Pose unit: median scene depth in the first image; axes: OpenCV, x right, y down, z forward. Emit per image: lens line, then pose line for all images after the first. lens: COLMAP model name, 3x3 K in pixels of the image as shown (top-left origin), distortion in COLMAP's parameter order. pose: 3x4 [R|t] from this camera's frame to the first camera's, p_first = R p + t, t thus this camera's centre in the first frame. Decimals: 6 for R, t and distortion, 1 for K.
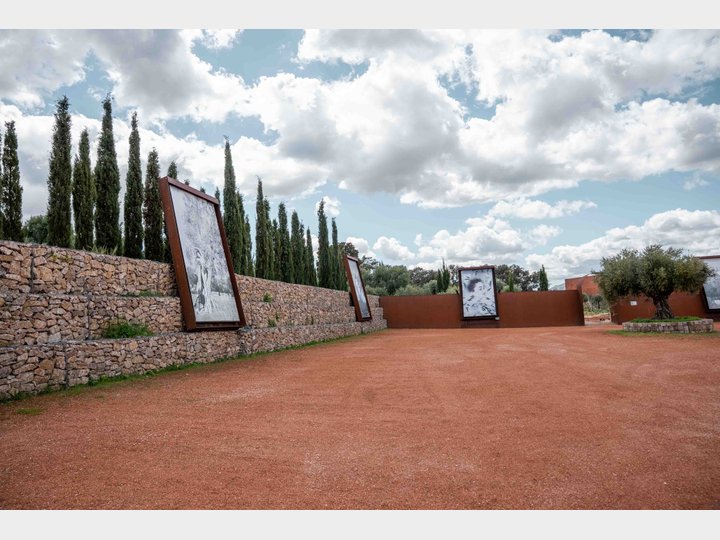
lens RADIAL K [[479.0, 0, 359.8], [0, 479.0, 266.6], [0, 0, 1]] dist [-0.080552, 0.030530]
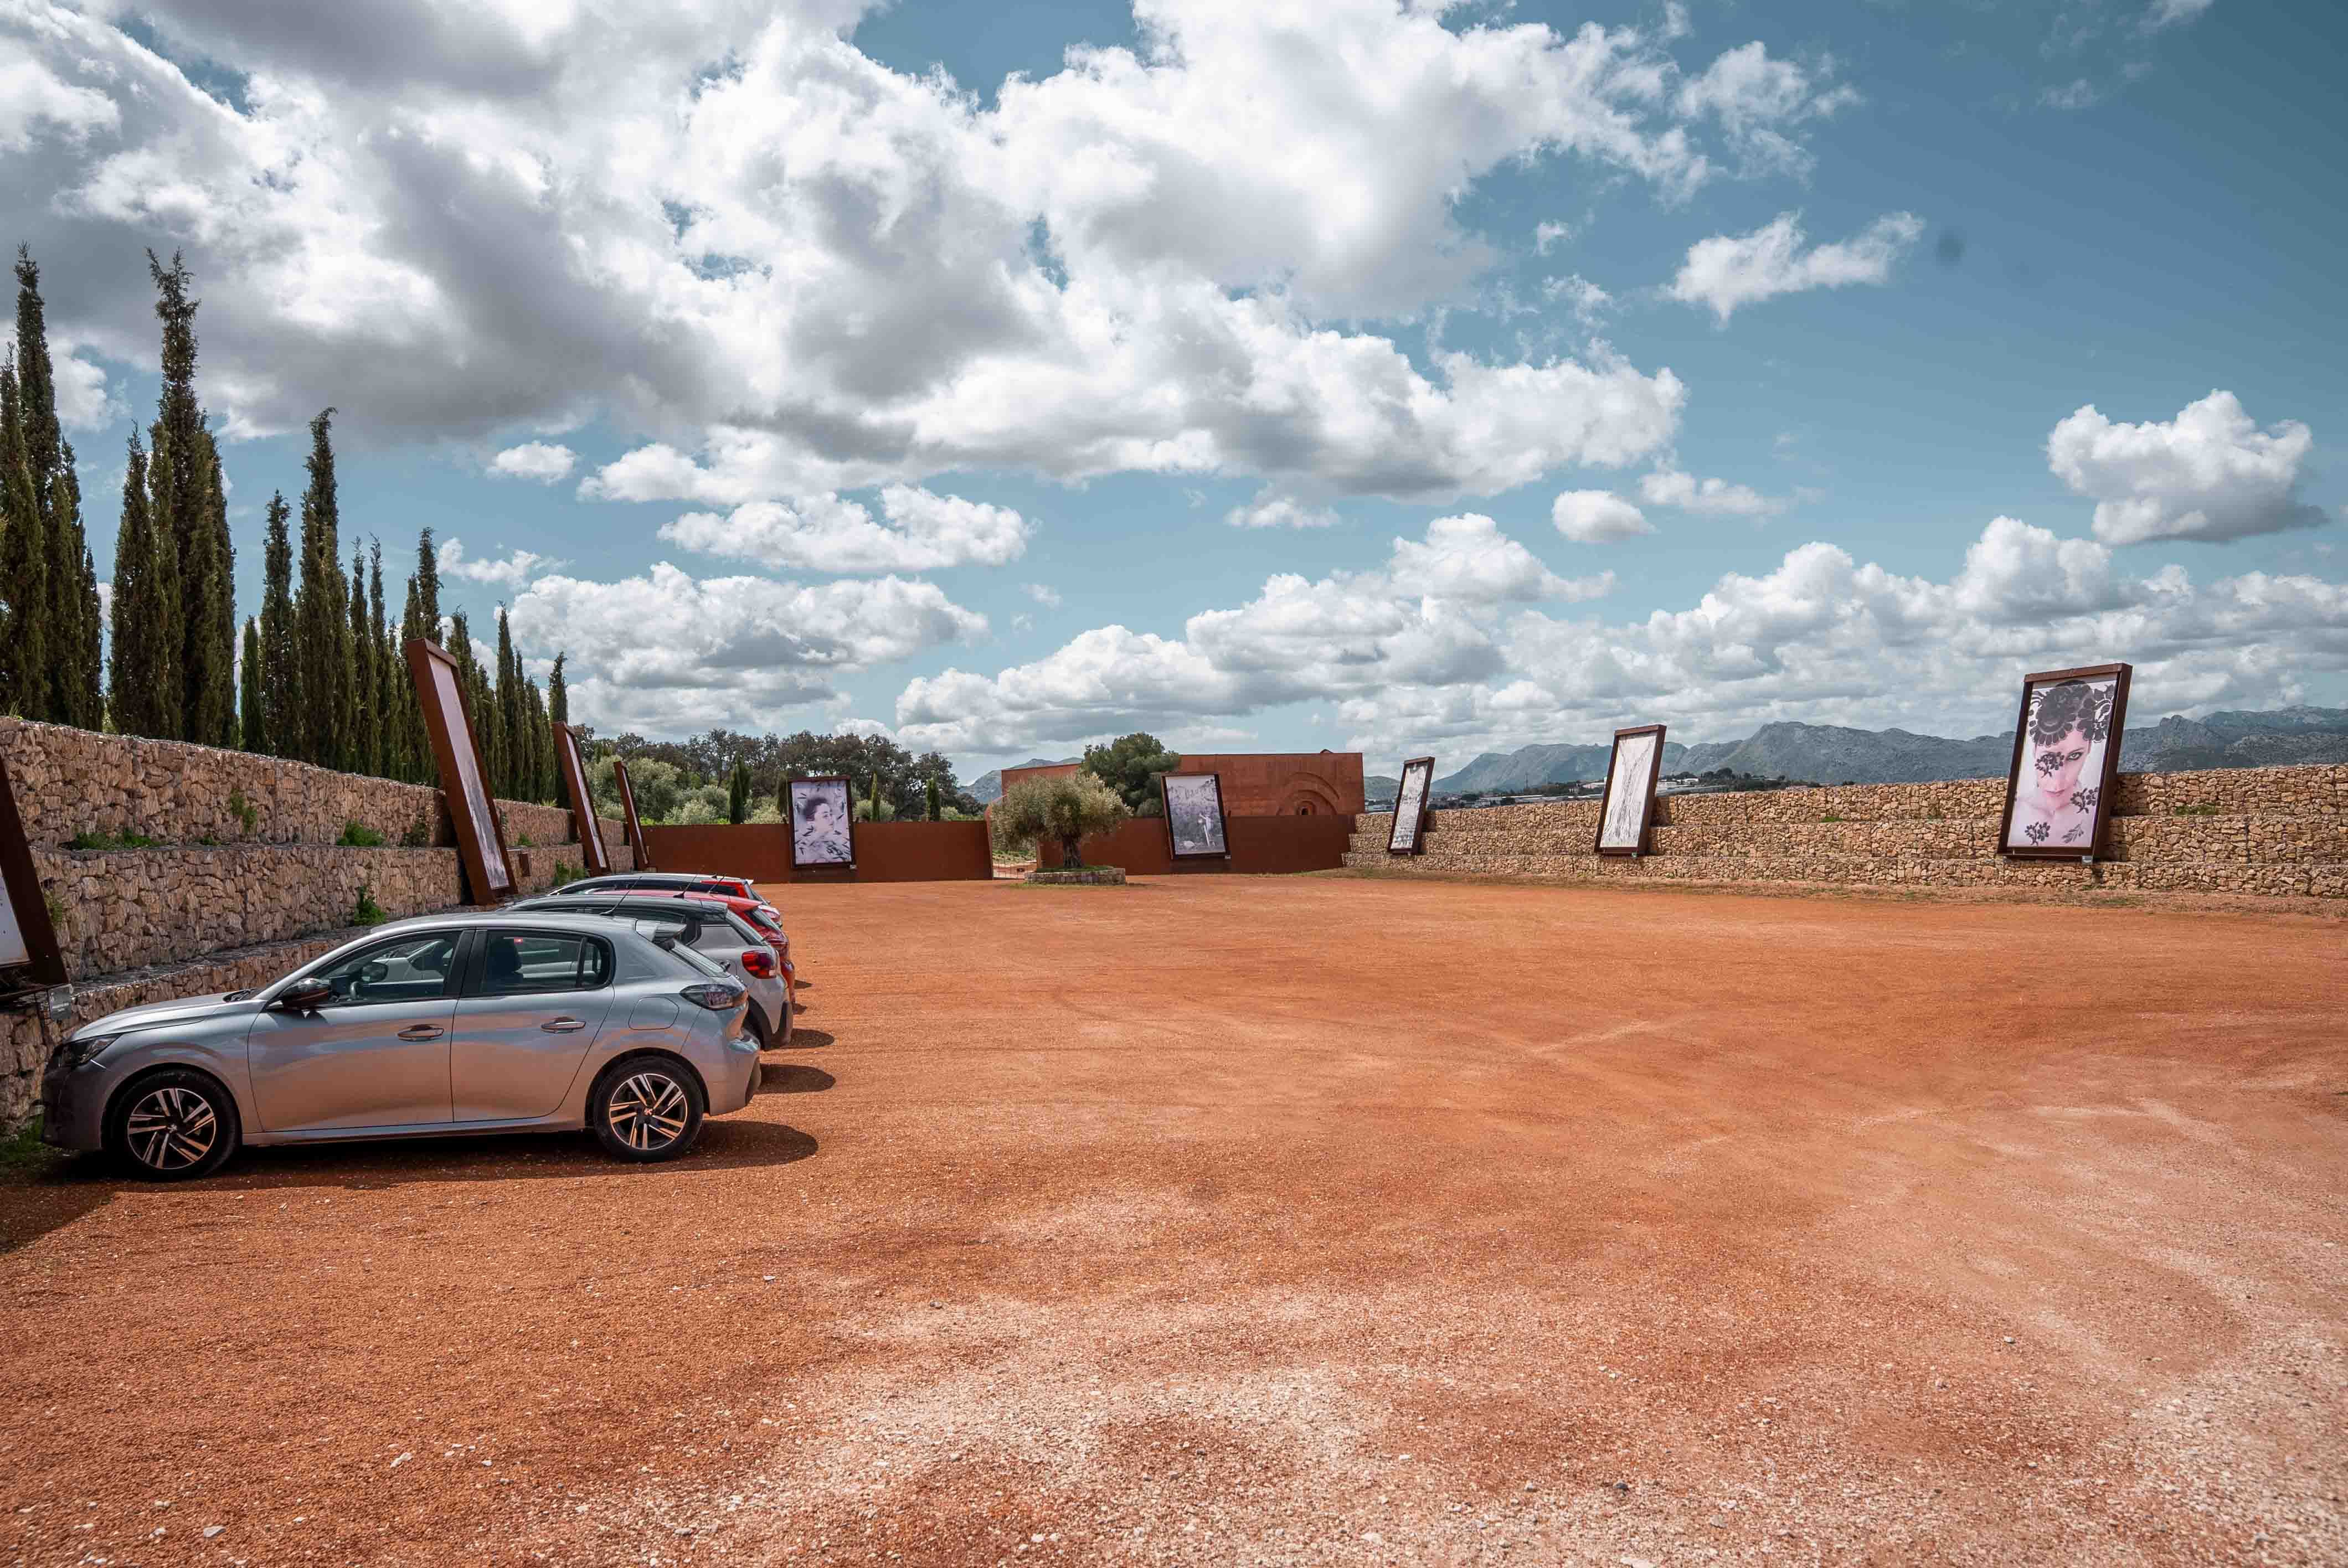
lens RADIAL K [[1545.7, 0, 1174.3], [0, 1545.7, 789.7], [0, 0, 1]] dist [-0.084242, 0.035100]
pose [[0.872125, 0.021307, 0.488819, -0.226897], [-0.047074, 0.998071, 0.040481, -0.062599], [-0.487014, -0.058315, 0.871445, -0.646717]]
